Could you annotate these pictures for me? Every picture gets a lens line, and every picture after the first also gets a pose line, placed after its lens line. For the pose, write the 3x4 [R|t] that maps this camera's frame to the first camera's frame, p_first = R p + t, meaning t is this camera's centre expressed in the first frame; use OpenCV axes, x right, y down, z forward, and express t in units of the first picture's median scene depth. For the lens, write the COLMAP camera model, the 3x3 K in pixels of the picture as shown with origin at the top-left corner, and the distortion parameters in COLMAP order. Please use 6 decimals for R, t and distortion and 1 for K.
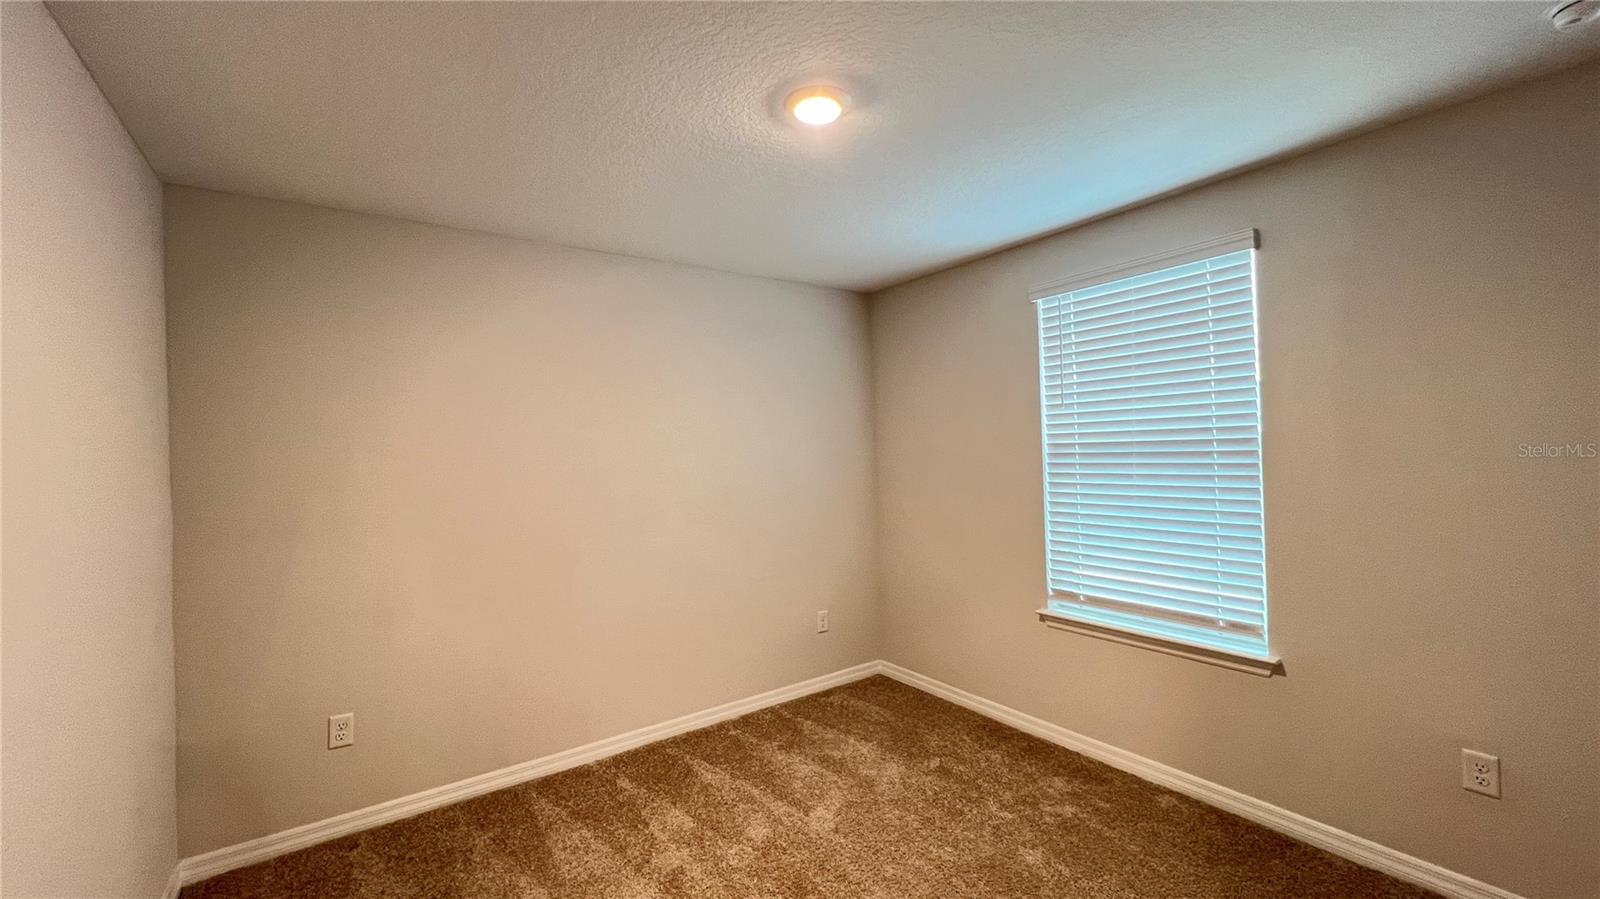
lens RADIAL K [[643.3, 0, 781.0], [0, 643.3, 449.0], [0, 0, 1]] dist [0.000353, 0.000277]
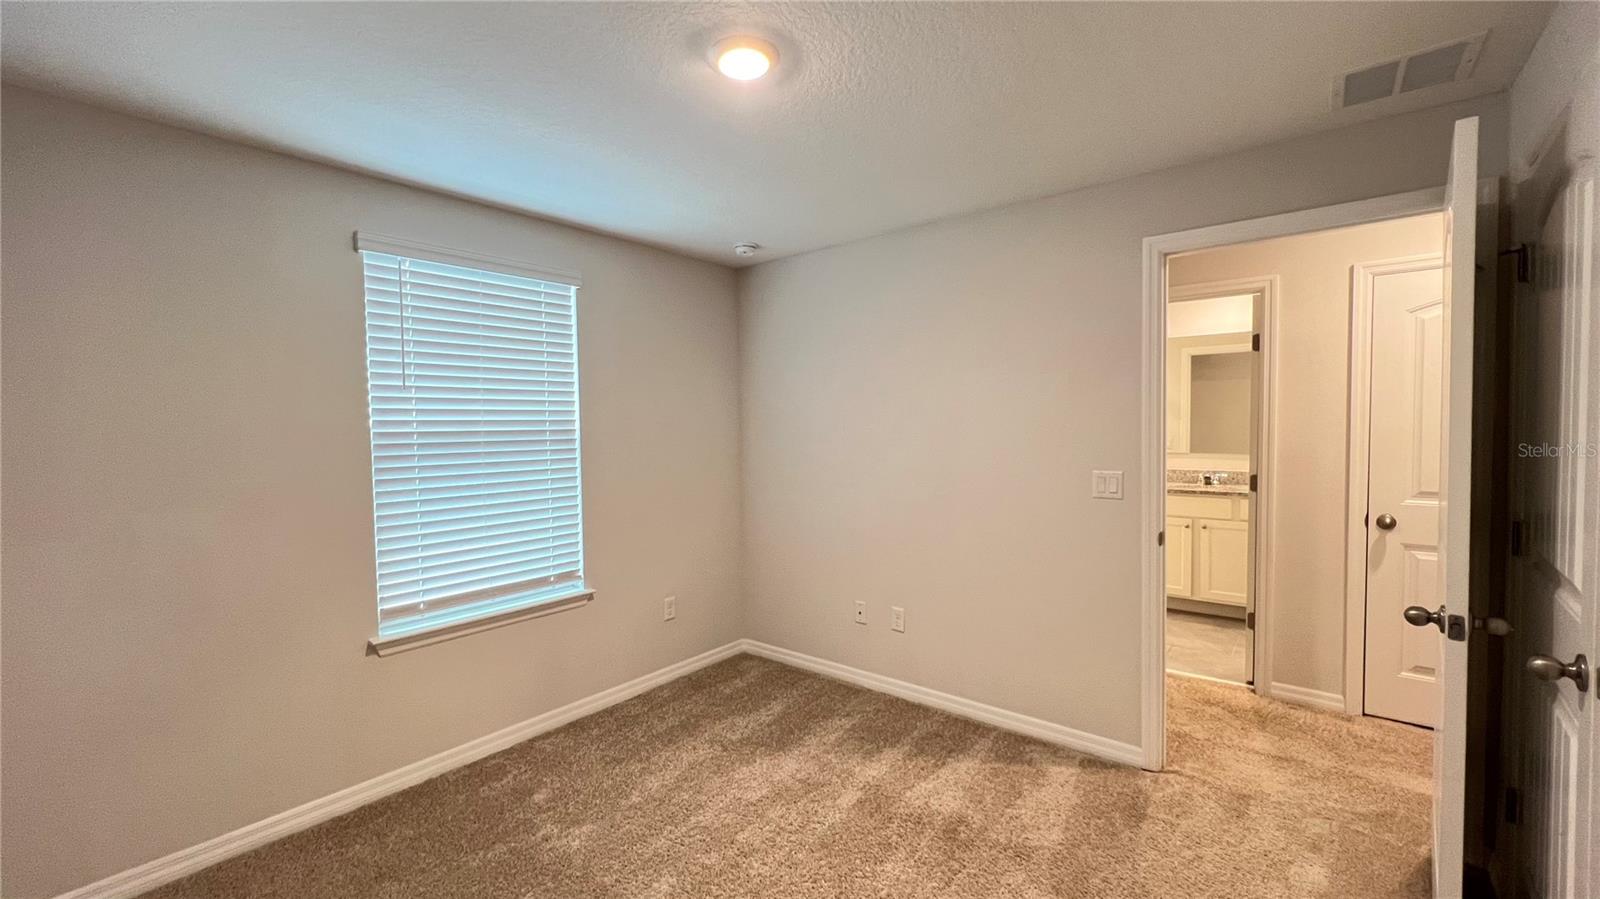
lens RADIAL K [[643.3, 0, 781.0], [0, 643.3, 449.0], [0, 0, 1]] dist [0.000353, 0.000277]
pose [[-0.271657, -0.002340, 0.962391, -0.562764], [0.015514, 0.999856, 0.006811, 0.016793], [-0.962269, 0.016781, -0.271582, 0.814994]]
